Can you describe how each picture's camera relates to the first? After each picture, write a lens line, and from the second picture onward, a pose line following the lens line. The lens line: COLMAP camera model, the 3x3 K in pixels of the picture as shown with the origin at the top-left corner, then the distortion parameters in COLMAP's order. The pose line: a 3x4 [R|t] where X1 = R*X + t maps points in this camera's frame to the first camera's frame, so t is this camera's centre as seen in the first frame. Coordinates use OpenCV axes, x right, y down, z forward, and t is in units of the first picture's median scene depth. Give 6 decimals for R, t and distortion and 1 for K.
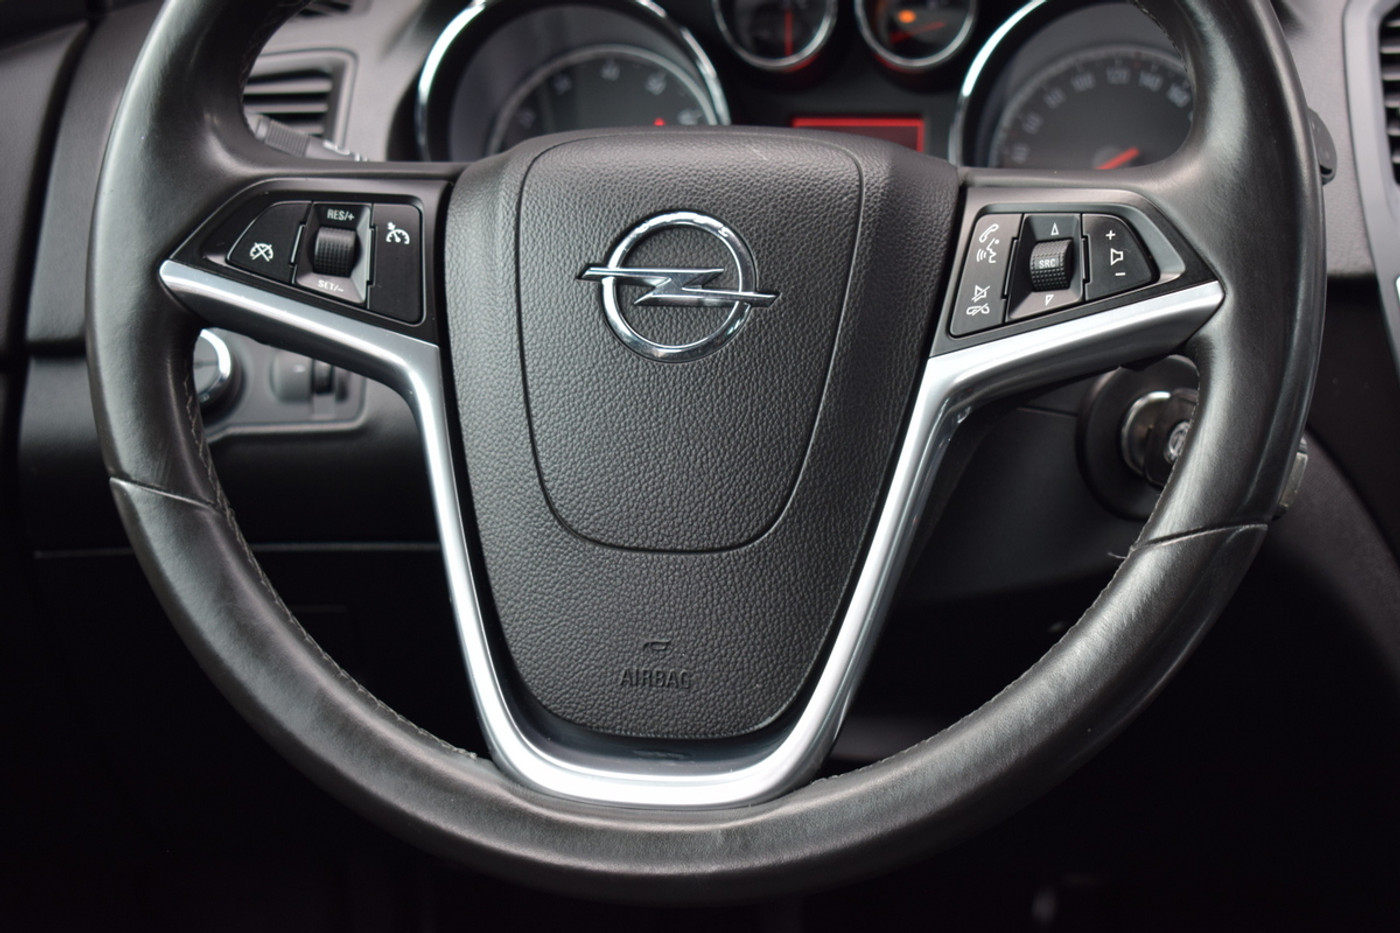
lens RADIAL K [[2862.0, 0, 701.0], [0, 2862.0, 462.8], [0, 0, 1]] dist [0.060283, 0.000000]
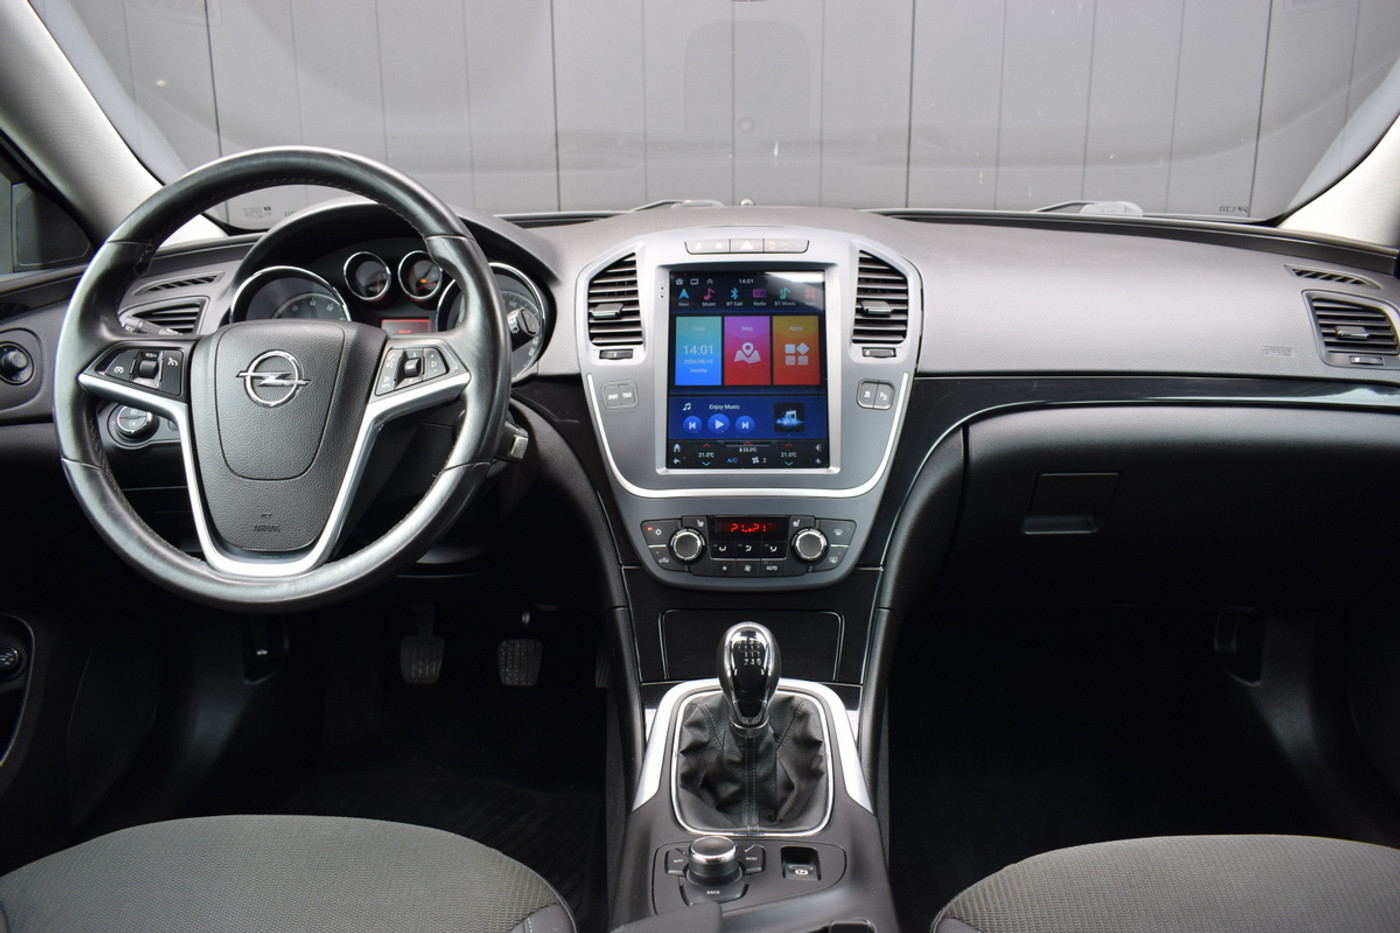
lens RADIAL K [[1094.2, 0, 698.9], [0, 1094.2, 467.5], [0, 0, 1]] dist [-0.062409, 0.007257]
pose [[0.989658, -0.027087, 0.140869, 0.236010], [0.026839, 0.999633, 0.003662, 0.026523], [-0.140917, 0.000157, 0.990021, -0.040597]]
